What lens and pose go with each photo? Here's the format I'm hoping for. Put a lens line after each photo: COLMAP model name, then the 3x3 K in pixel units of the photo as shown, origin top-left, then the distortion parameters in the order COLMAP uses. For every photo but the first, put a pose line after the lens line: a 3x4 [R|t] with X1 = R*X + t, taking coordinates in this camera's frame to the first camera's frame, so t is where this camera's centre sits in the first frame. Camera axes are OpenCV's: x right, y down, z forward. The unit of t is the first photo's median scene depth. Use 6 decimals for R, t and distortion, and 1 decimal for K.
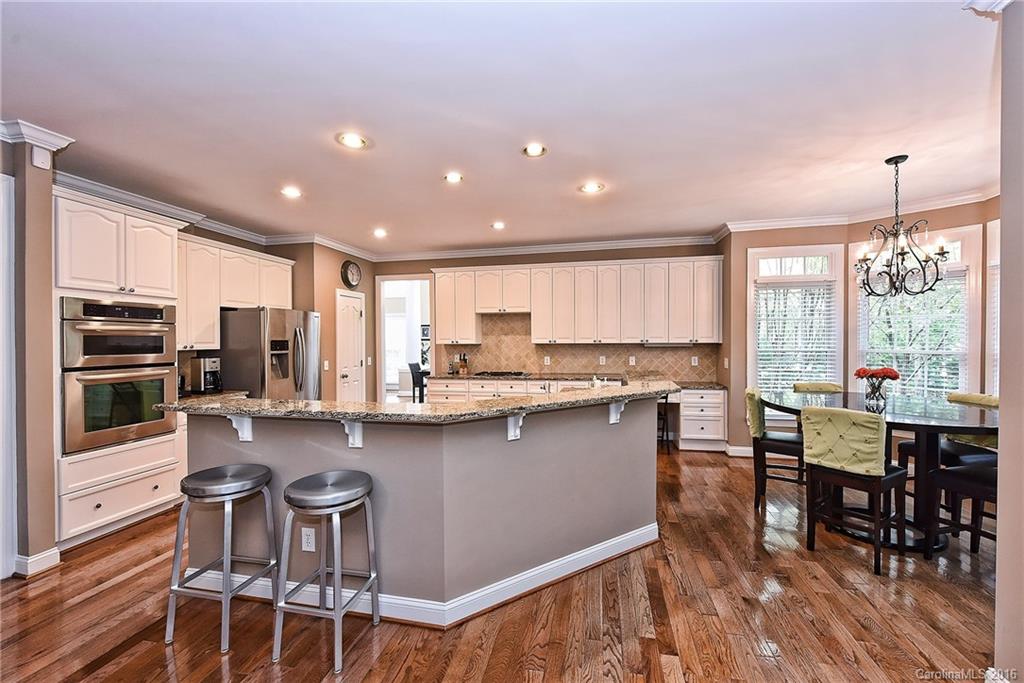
lens RADIAL K [[421.0, 0, 519.4], [0, 421.0, 341.0], [0, 0, 1]] dist [-0.000083, 0.000101]
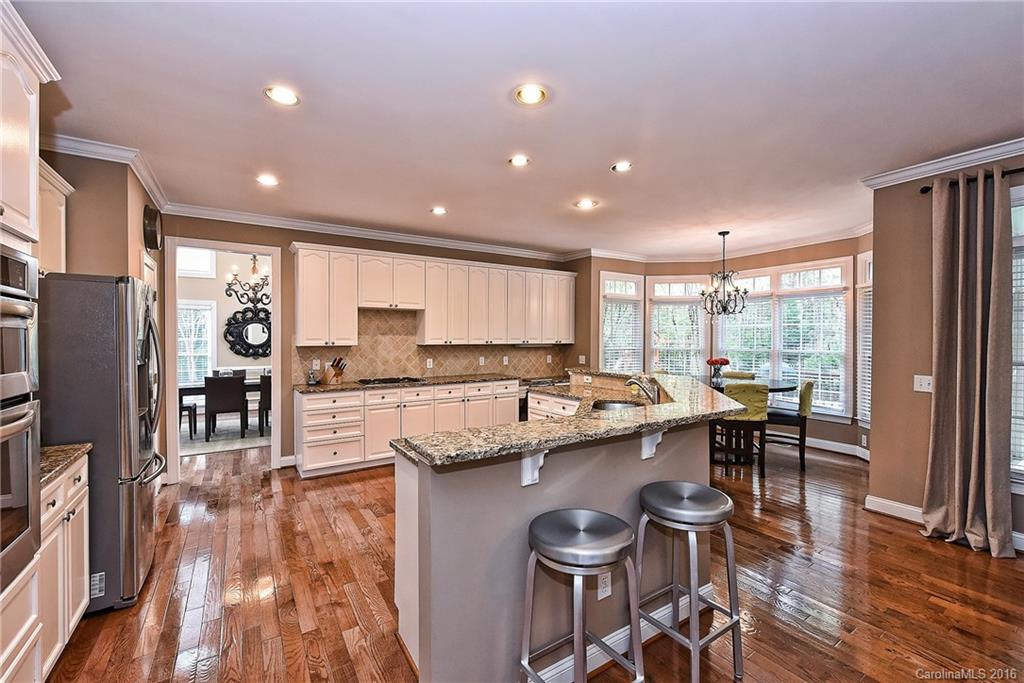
lens RADIAL K [[421.0, 0, 521.6], [0, 421.0, 344.2], [0, 0, 1]] dist [-0.000083, 0.000101]
pose [[0.703598, -0.002791, 0.710593, -0.477384], [0.000118, 0.999993, 0.003811, 0.001683], [-0.710599, -0.002597, 0.703593, 0.224132]]
